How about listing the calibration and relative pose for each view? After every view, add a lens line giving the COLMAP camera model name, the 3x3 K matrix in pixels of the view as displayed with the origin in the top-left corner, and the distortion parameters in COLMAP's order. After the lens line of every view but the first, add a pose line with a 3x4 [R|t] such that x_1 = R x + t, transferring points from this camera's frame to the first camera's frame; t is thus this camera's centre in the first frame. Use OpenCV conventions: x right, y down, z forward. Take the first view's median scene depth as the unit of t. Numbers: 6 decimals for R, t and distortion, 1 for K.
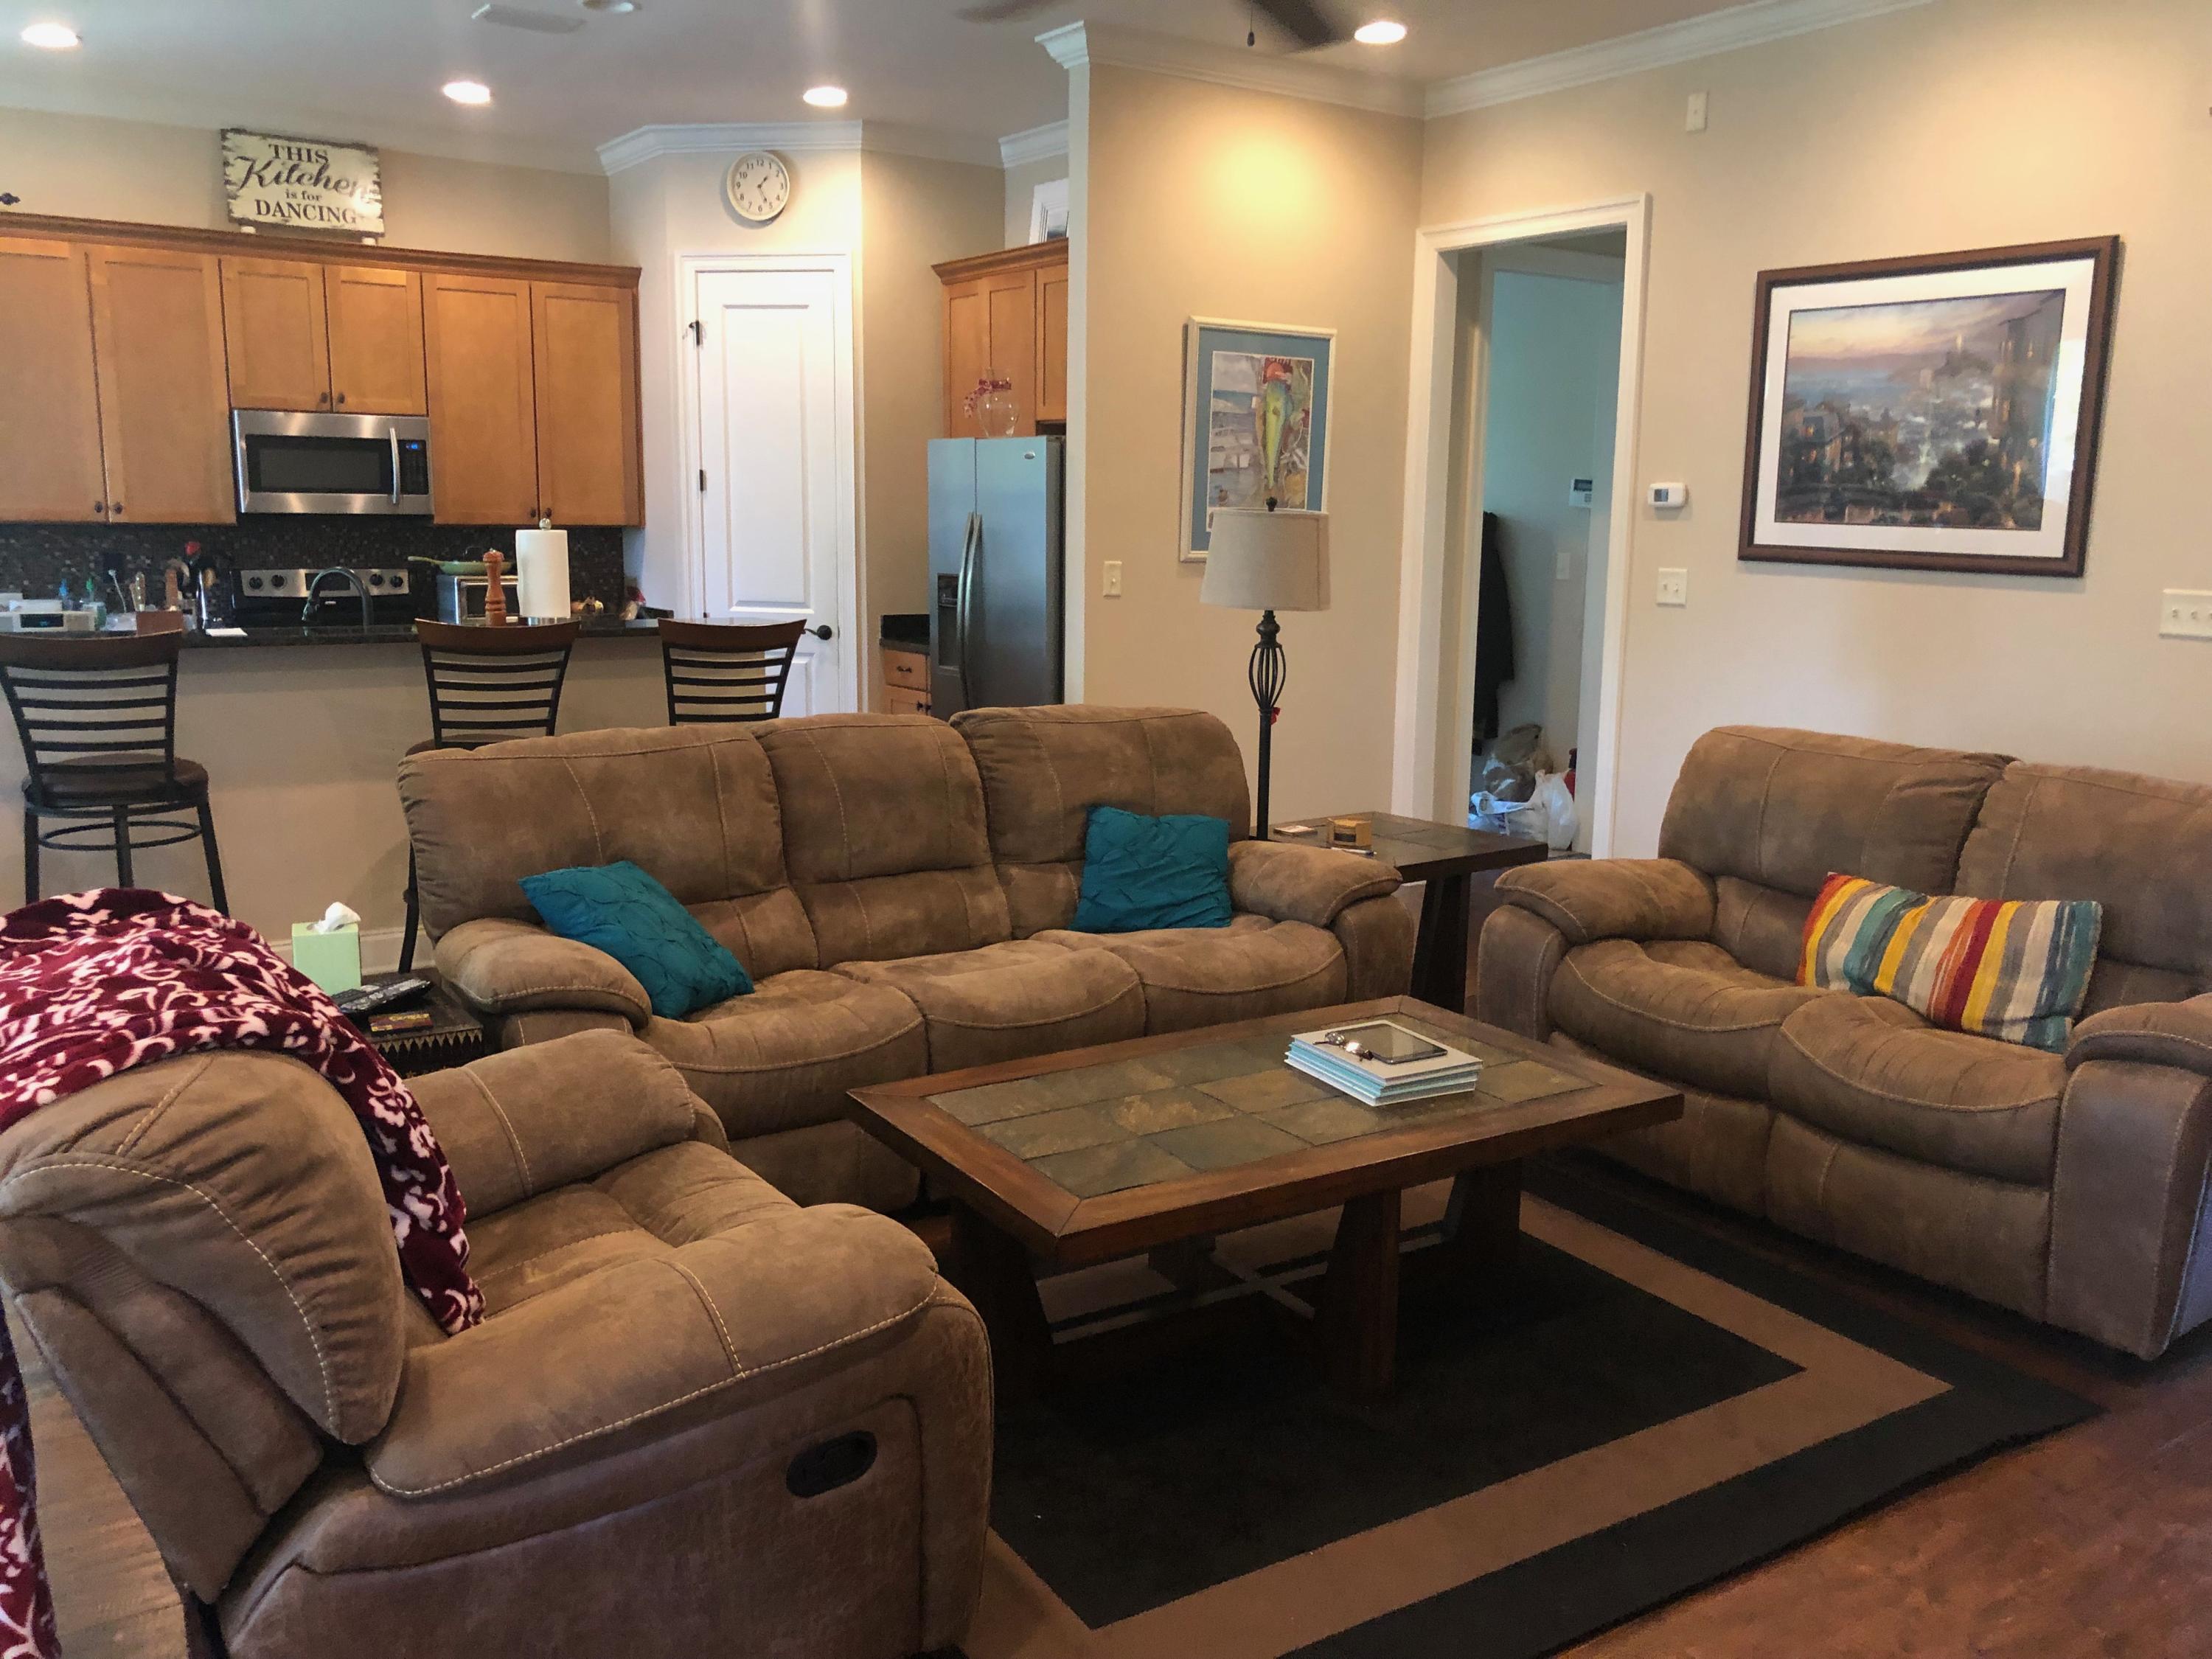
lens RADIAL K [[1813.4, 0, 1107.0], [0, 1813.4, 815.2], [0, 0, 1]] dist [0.031224, -0.020686]
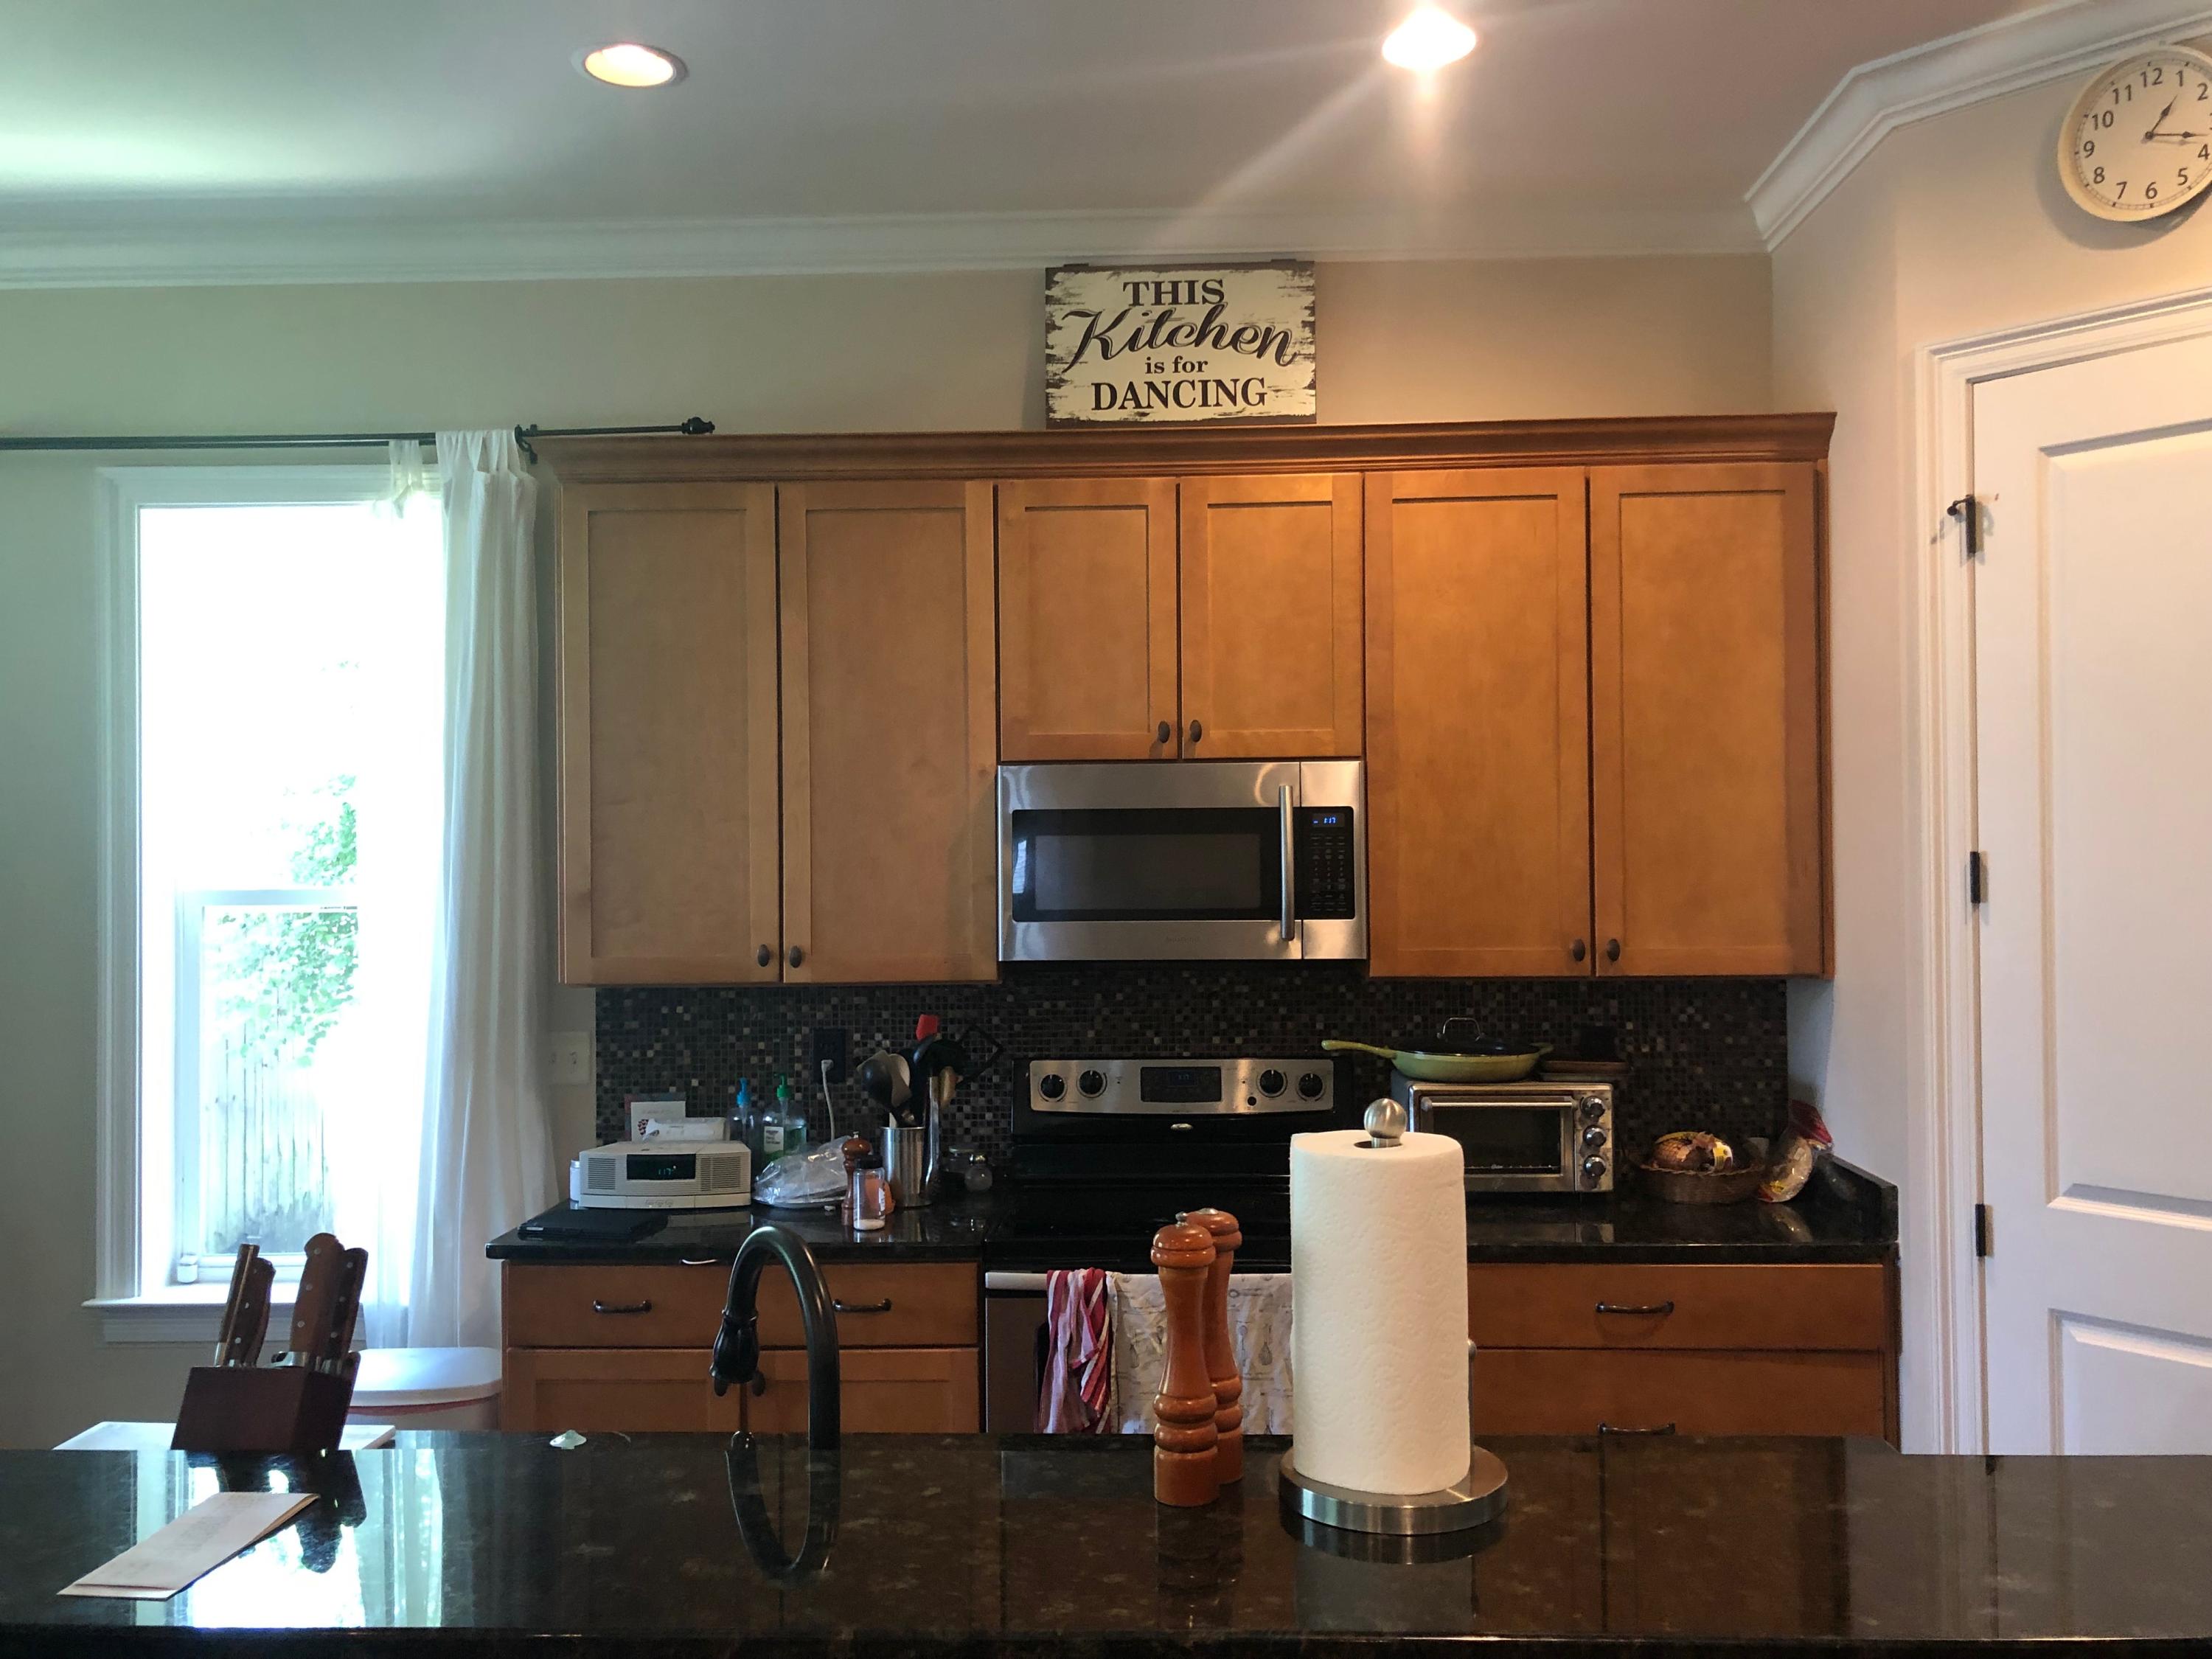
lens RADIAL K [[1813.4, 0, 1123.2], [0, 1813.4, 812.7], [0, 0, 1]] dist [0.031224, -0.020686]
pose [[0.797264, -0.027947, -0.602984, -0.135304], [-0.081320, 0.984849, -0.153167, -0.127303], [0.598129, 0.171149, 0.782911, 0.594171]]
